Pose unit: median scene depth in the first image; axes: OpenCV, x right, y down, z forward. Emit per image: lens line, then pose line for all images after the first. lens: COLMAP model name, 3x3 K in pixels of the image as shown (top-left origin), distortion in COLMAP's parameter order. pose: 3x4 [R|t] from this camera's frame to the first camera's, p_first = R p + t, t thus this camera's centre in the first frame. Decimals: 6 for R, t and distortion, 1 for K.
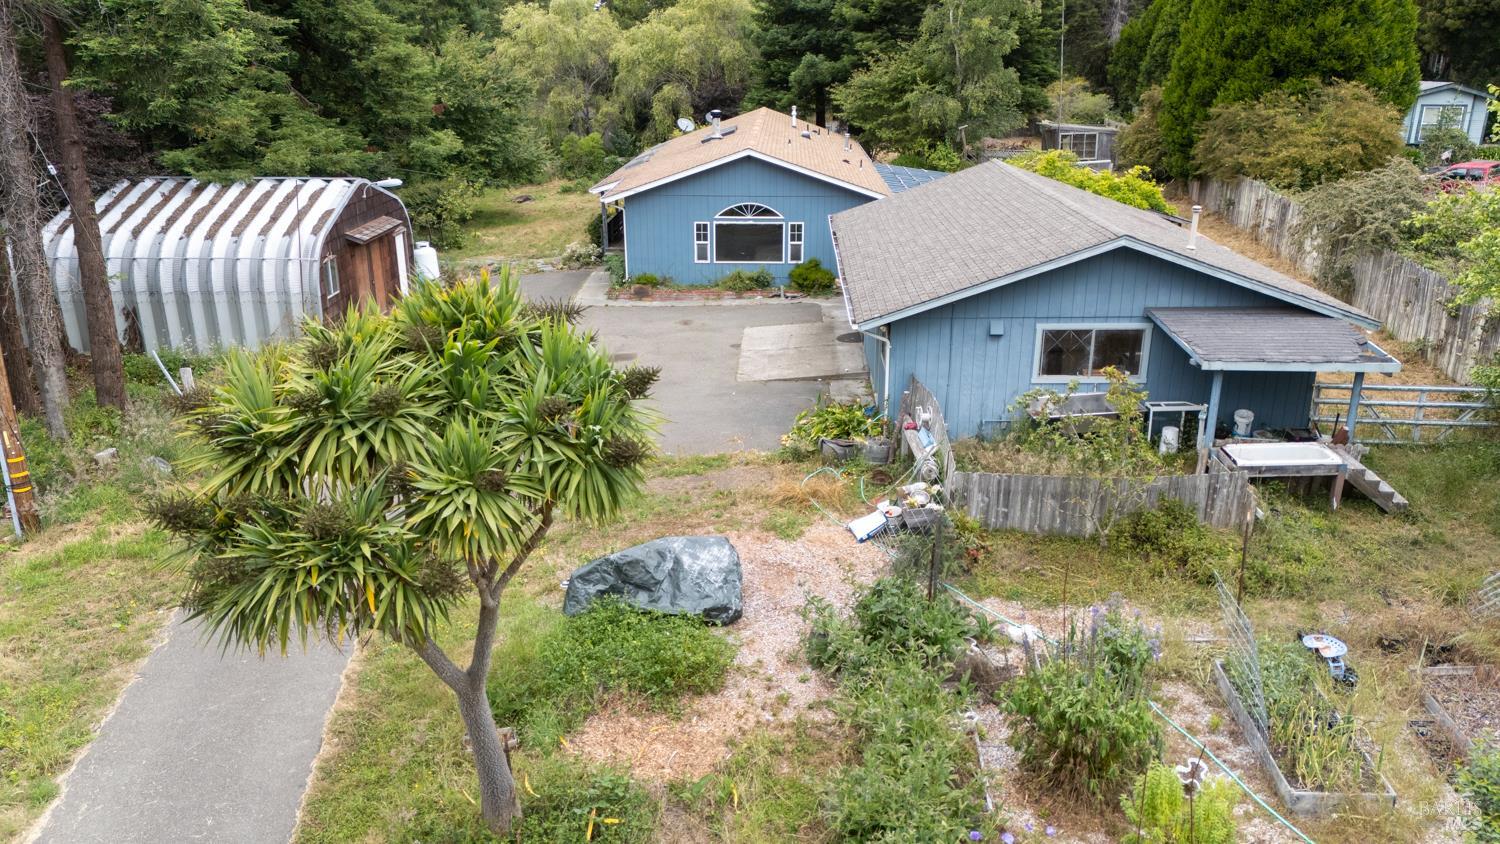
lens RADIAL K [[1091.4, 0, 753.8], [0, 1091.4, 431.5], [0, 0, 1]] dist [0.096026, -0.104512]
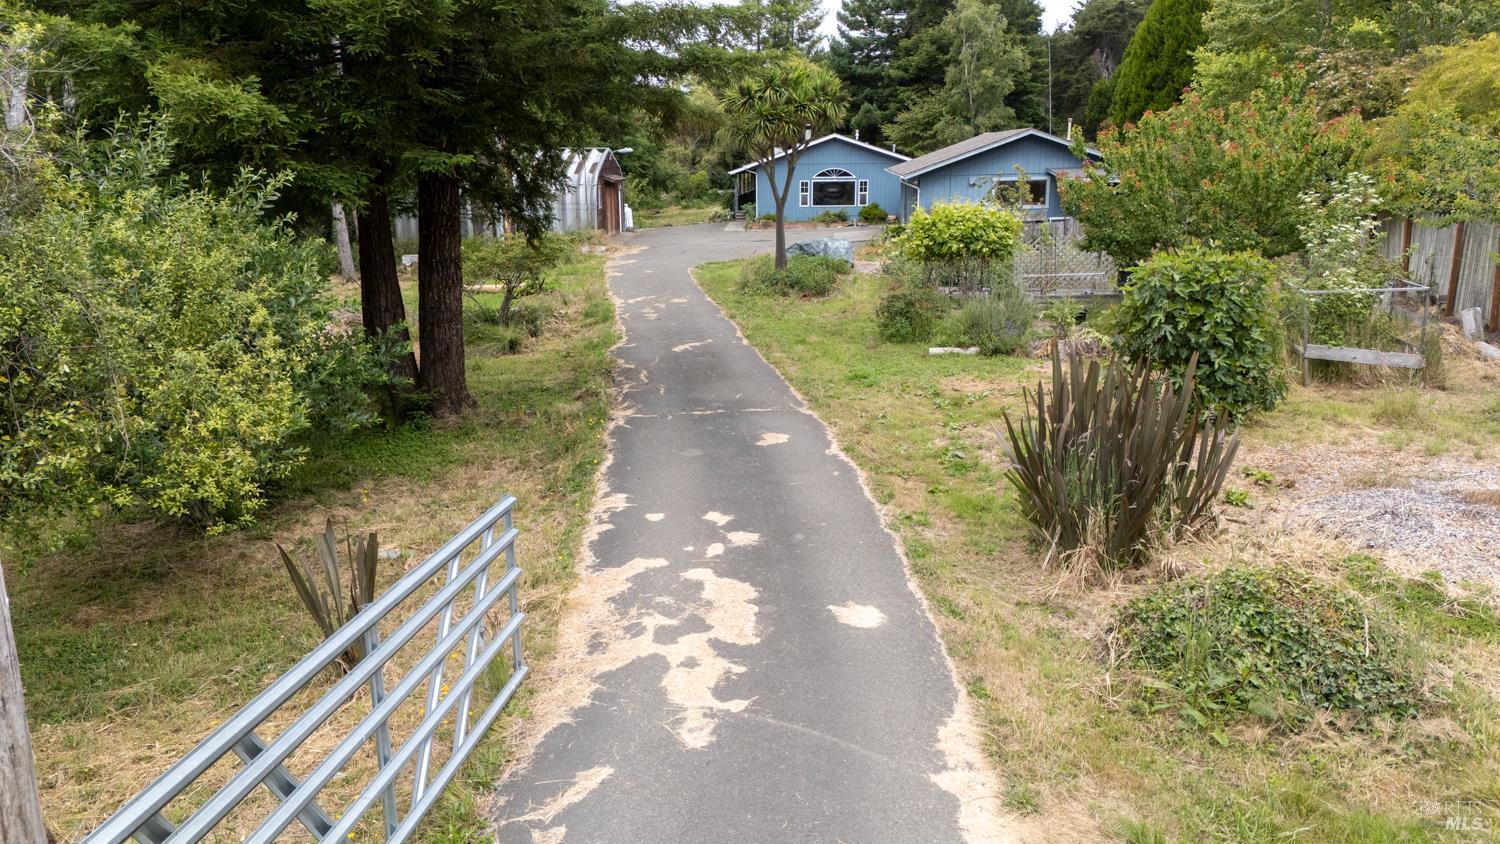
lens RADIAL K [[1091.4, 0, 753.8], [0, 1091.4, 431.5], [0, 0, 1]] dist [0.096026, -0.104512]
pose [[0.999233, 0.002373, -0.039097, -0.058166], [-0.005937, 0.995805, -0.091308, 0.324125], [0.038716, 0.091470, 0.995055, -0.575885]]
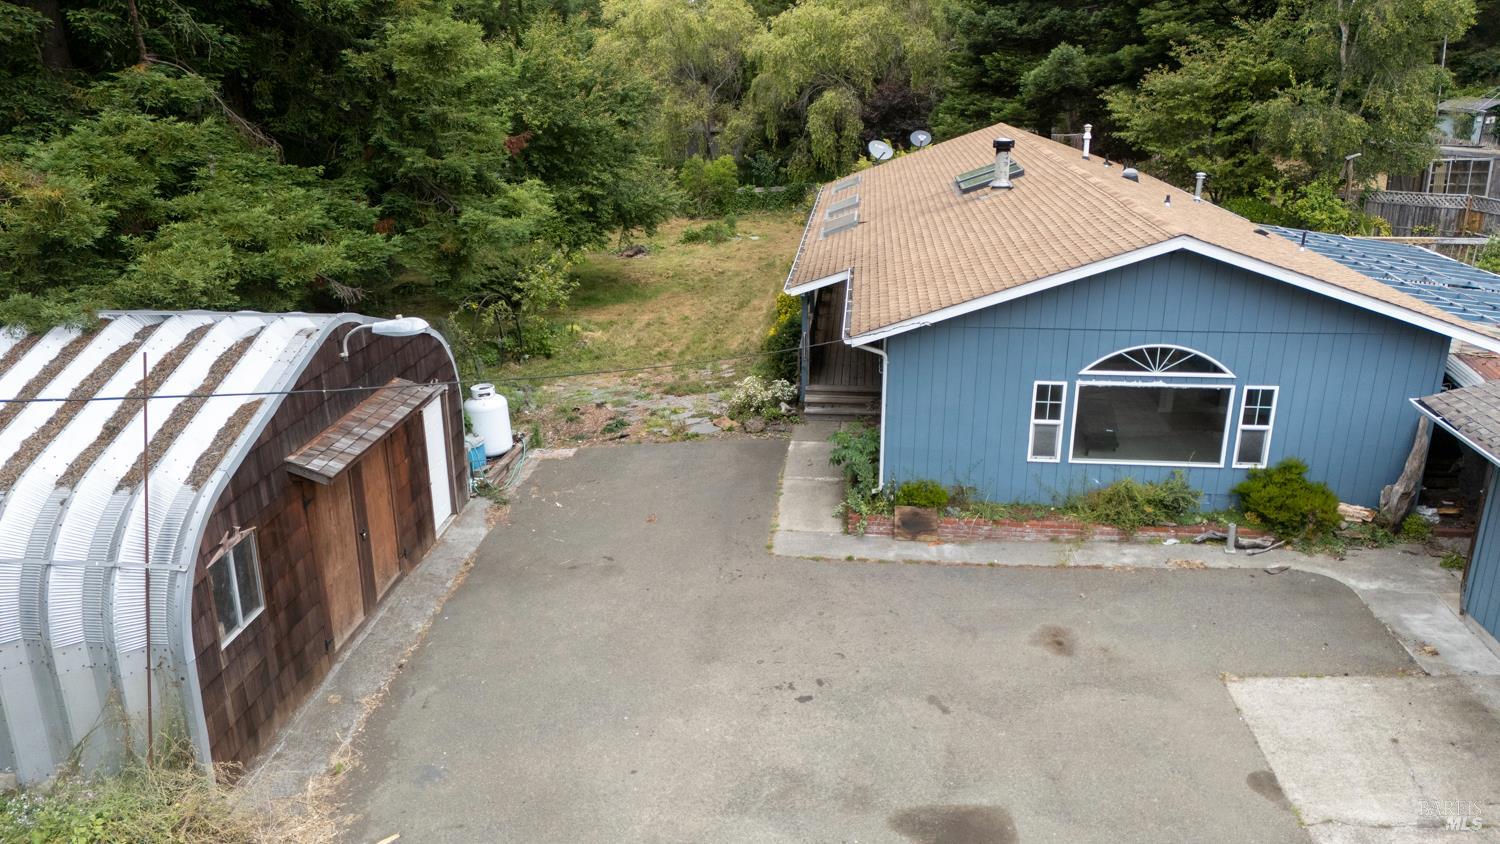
lens RADIAL K [[1091.4, 0, 753.8], [0, 1091.4, 431.5], [0, 0, 1]] dist [0.096026, -0.104512]
pose [[0.997606, 0.018046, -0.066754, -0.143453], [-0.018120, 0.999836, -0.000508, -0.166785], [0.066733, 0.001716, 0.997769, 0.515126]]
